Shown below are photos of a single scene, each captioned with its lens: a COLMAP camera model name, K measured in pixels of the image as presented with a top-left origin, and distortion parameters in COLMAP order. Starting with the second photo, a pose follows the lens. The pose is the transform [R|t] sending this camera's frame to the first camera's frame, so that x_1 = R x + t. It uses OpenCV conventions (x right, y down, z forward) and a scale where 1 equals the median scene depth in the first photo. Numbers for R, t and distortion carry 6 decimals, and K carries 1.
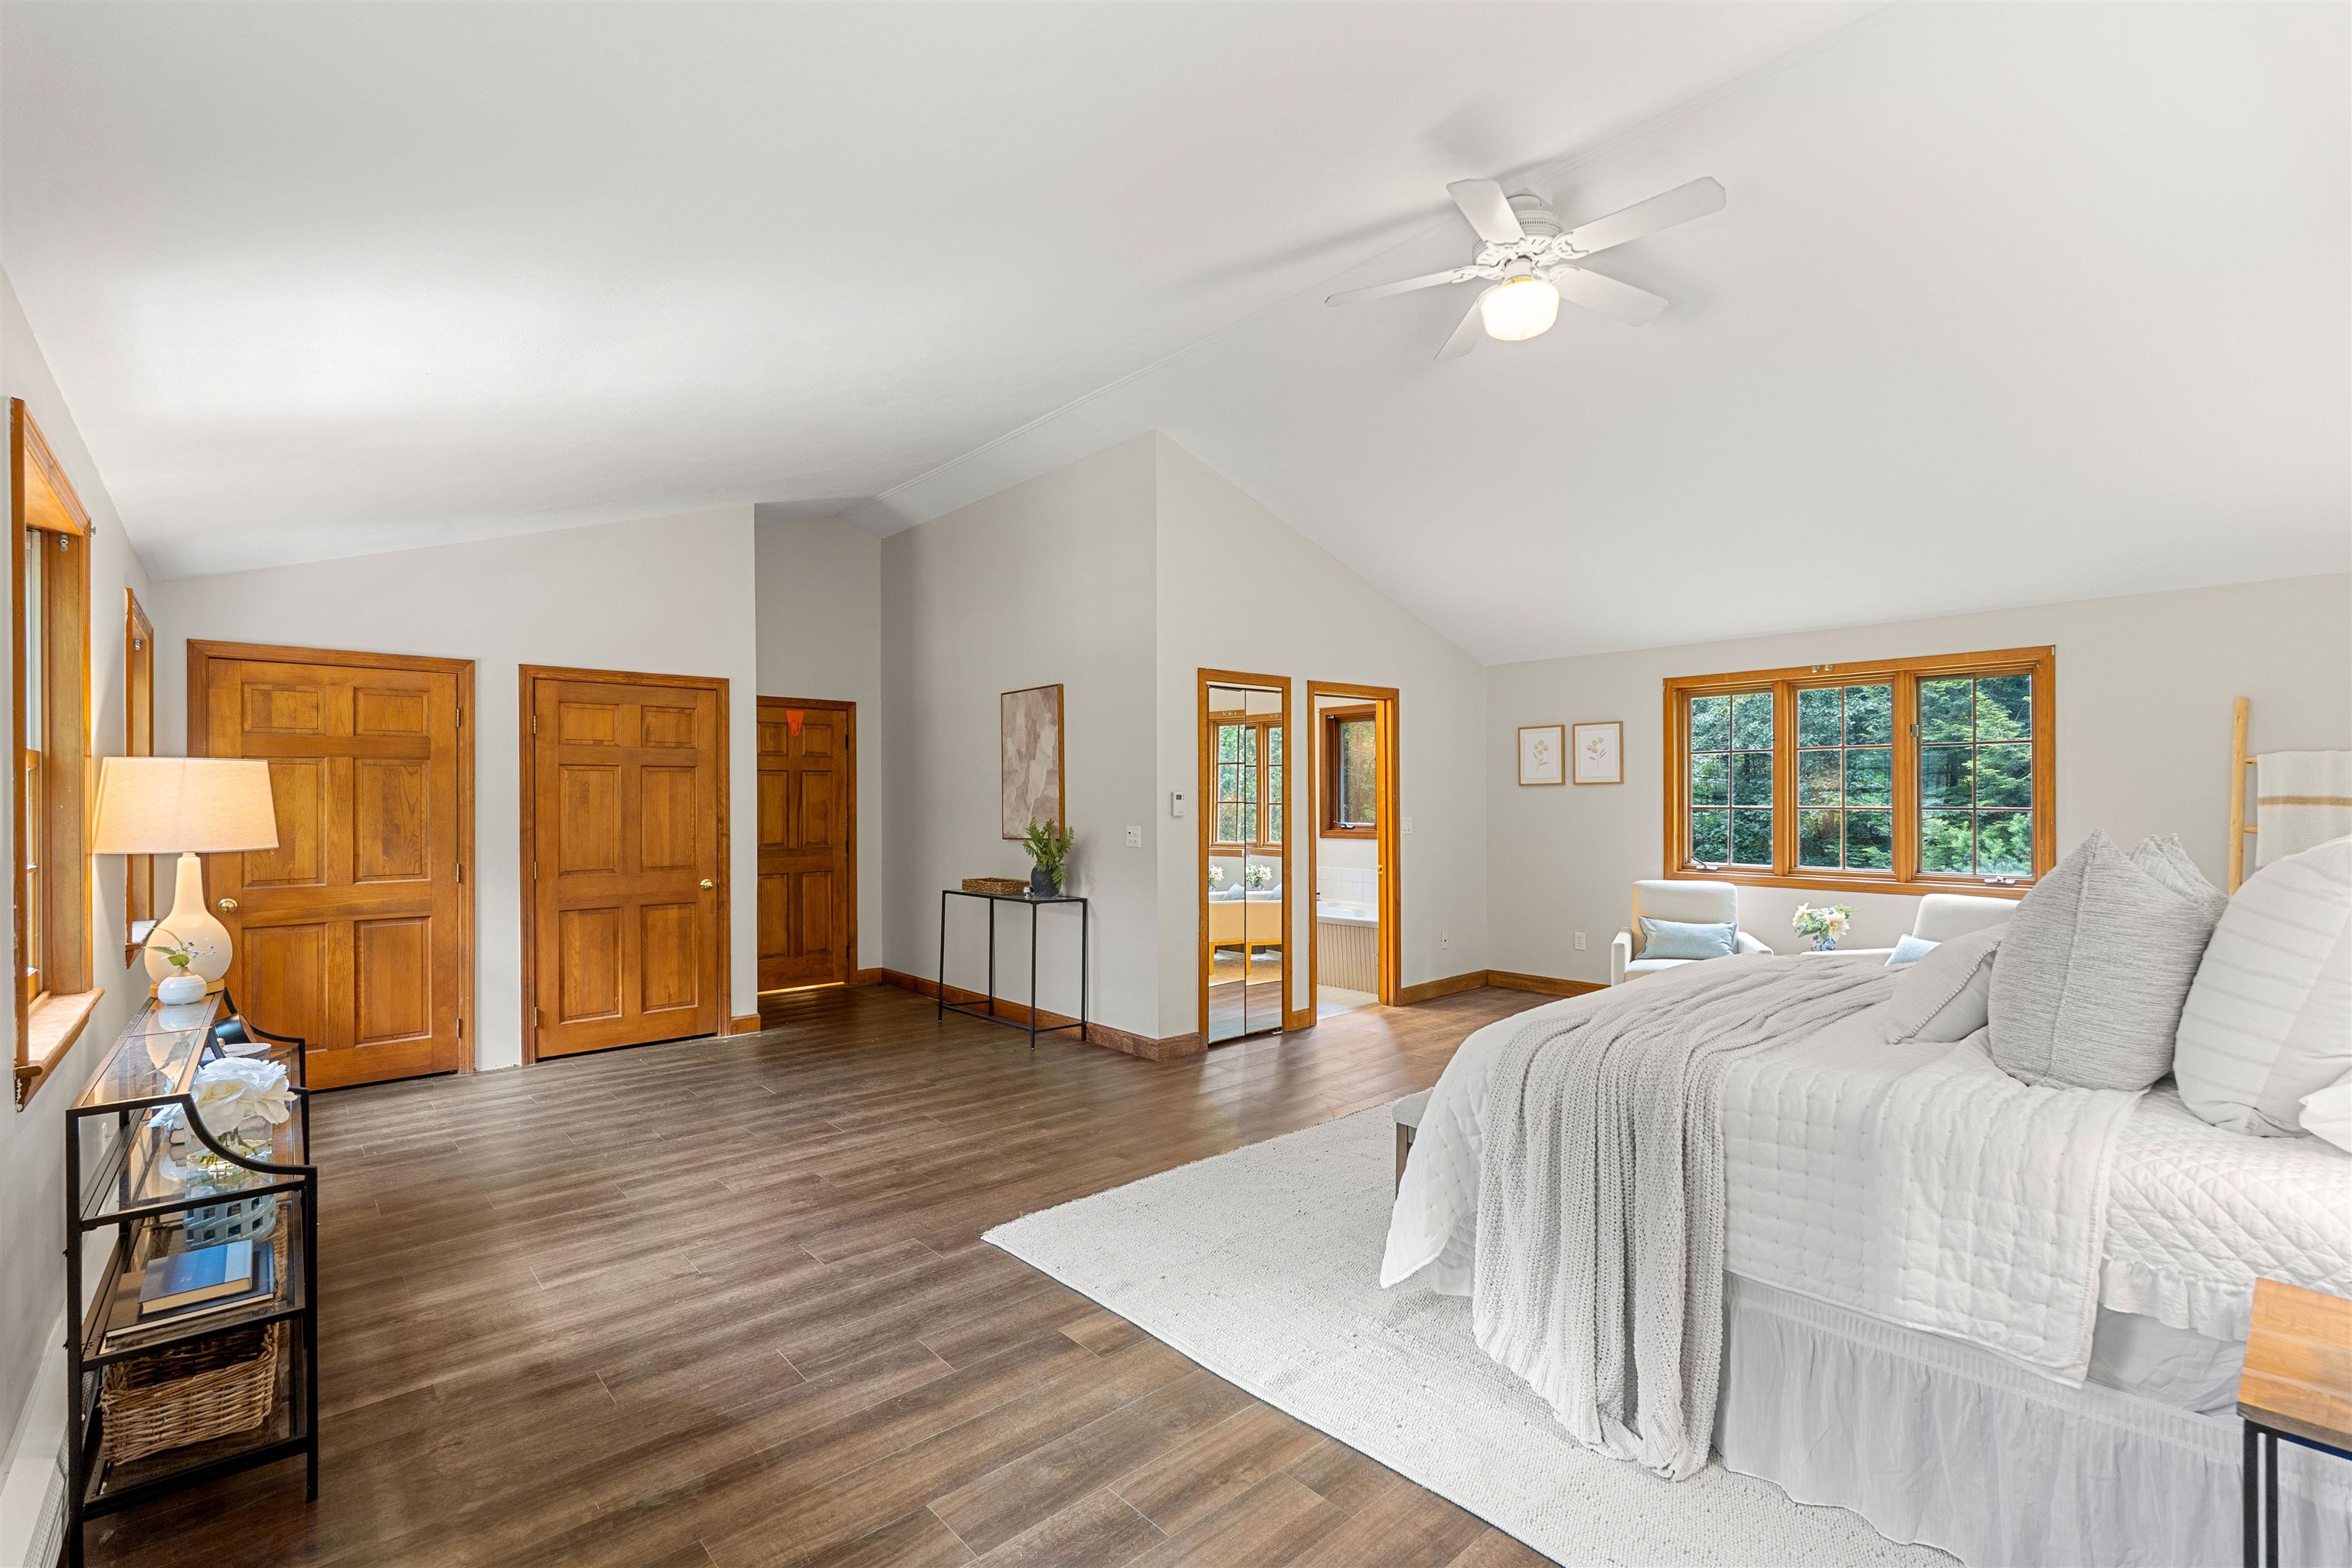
lens RADIAL K [[1059.2, 0, 1193.1], [0, 1059.2, 796.7], [0, 0, 1]] dist [0.004793, 0.000747]
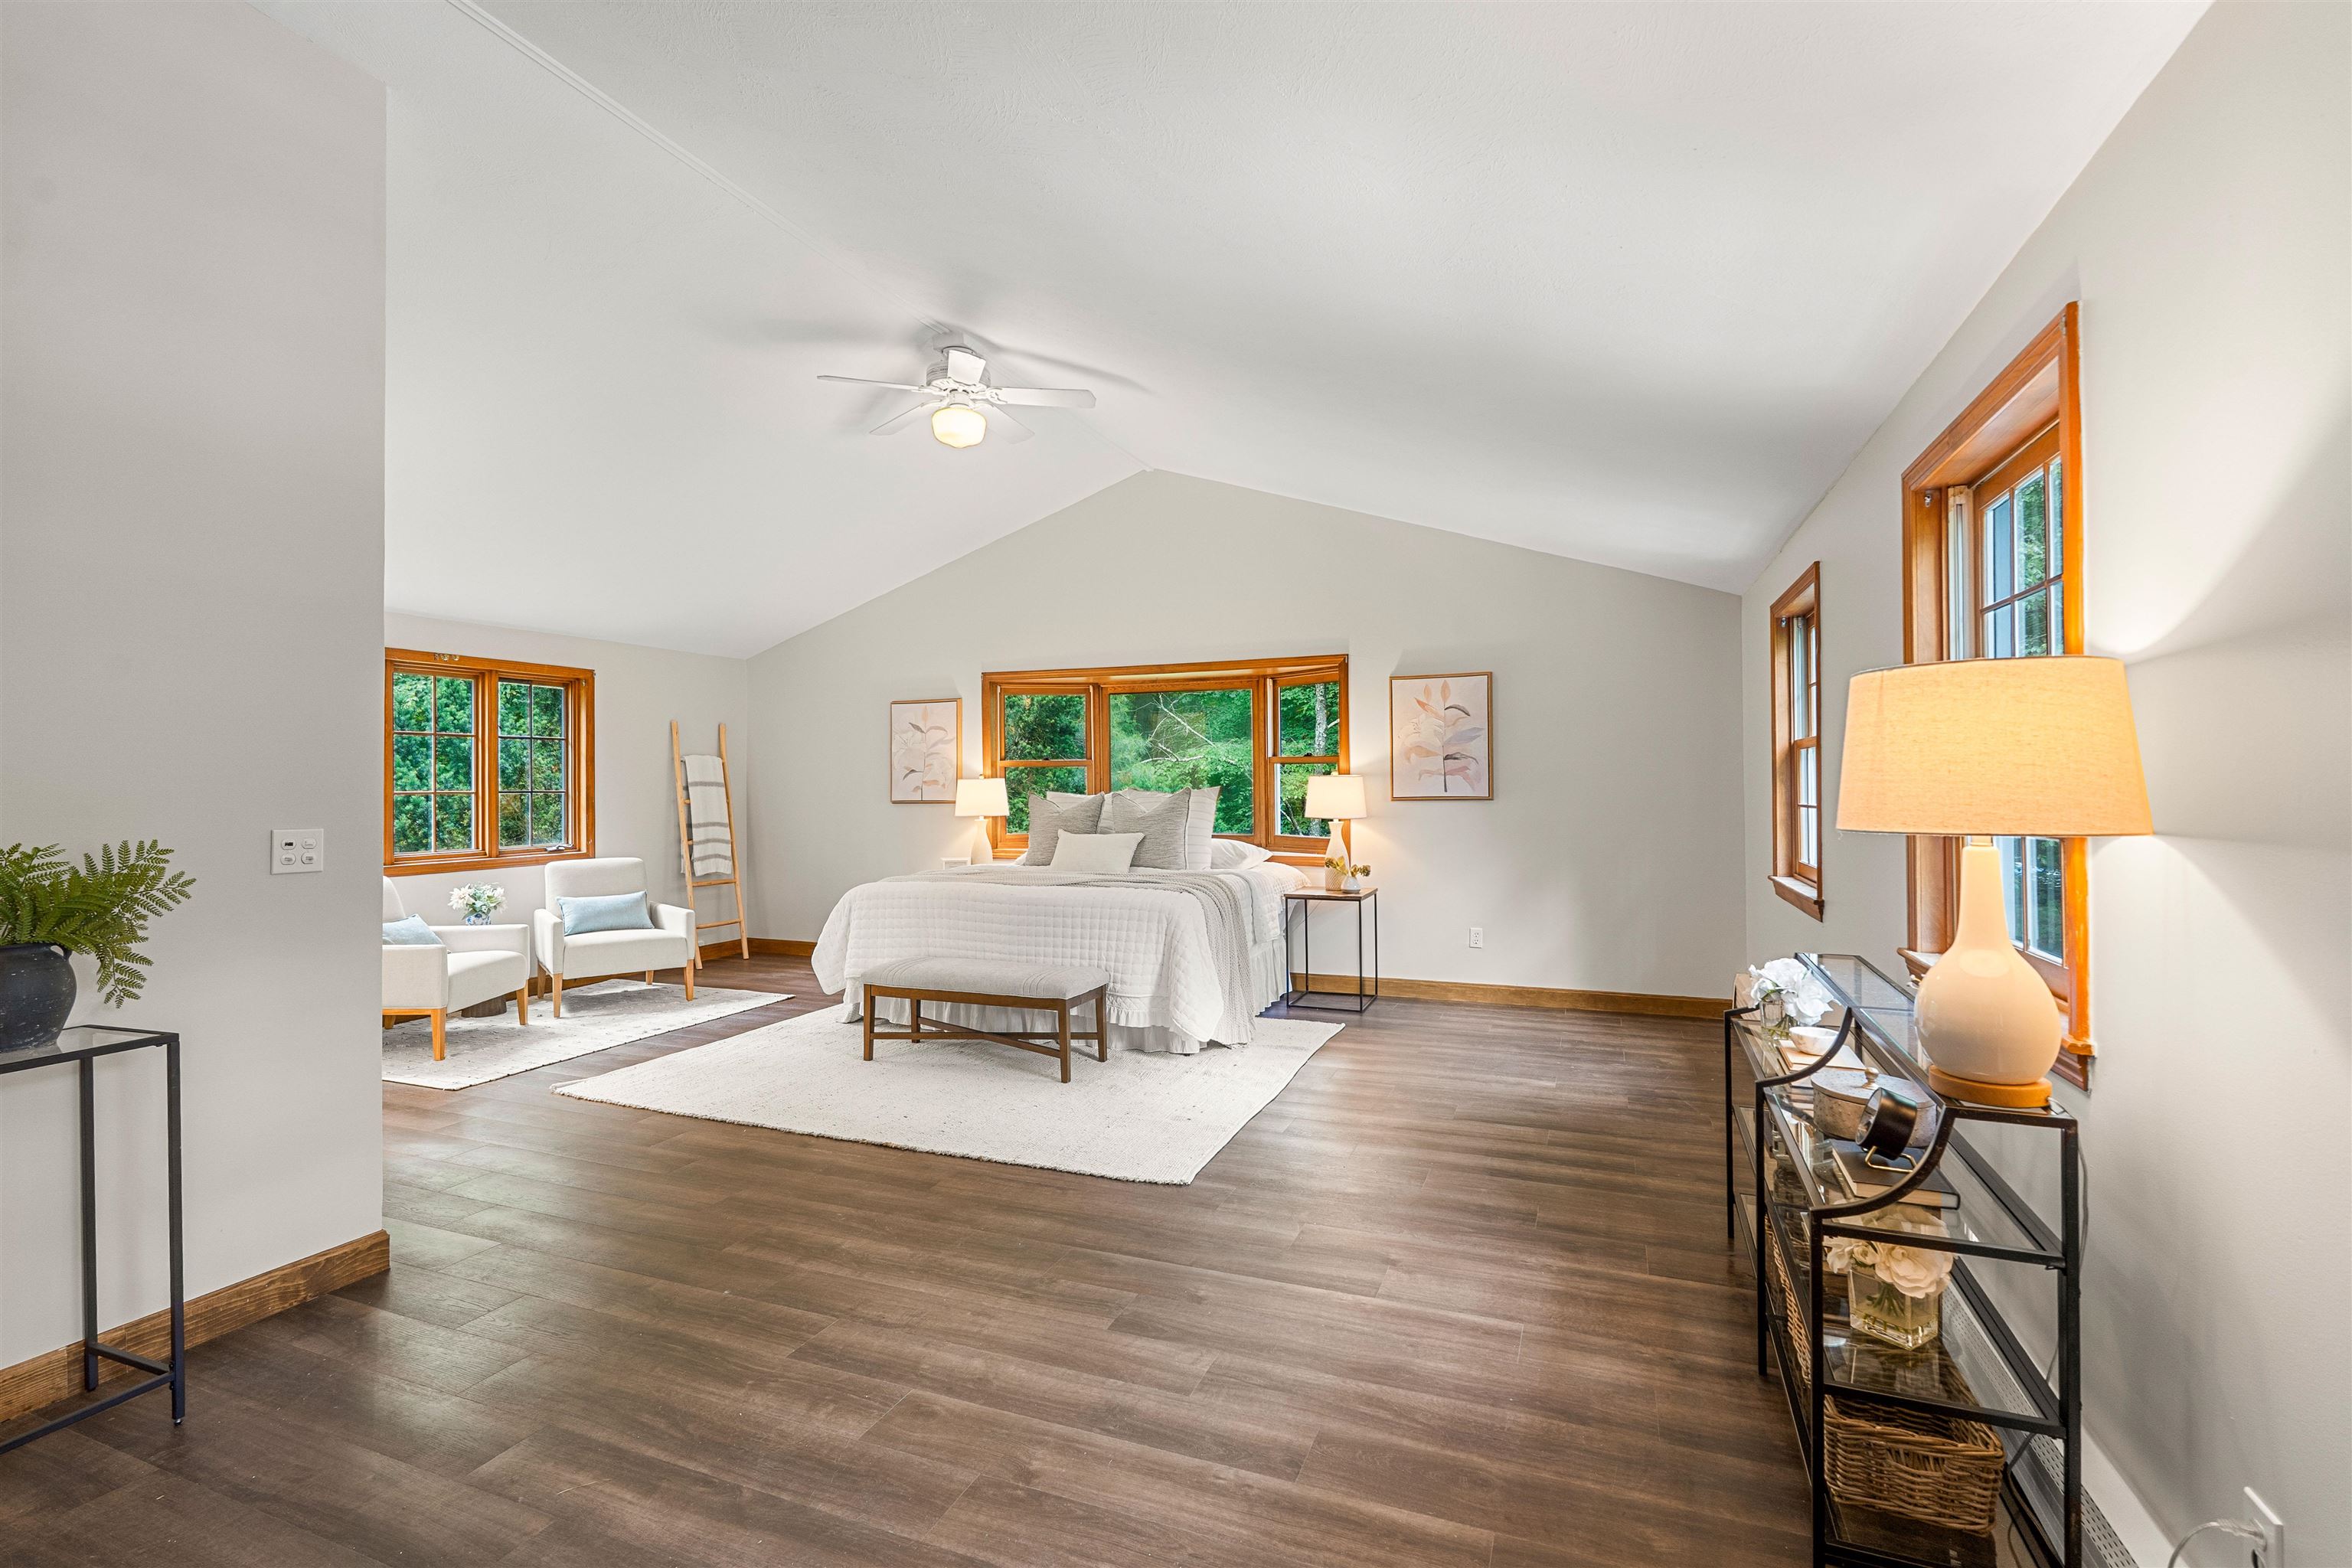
lens RADIAL K [[1059.2, 0, 1178.4], [0, 1059.2, 784.8], [0, 0, 1]] dist [0.004793, 0.000747]
pose [[-0.447296, 0.008923, 0.894341, -0.940429], [0.005459, 0.999959, -0.007246, 0.022194], [-0.894369, 0.001642, -0.447326, 1.219420]]
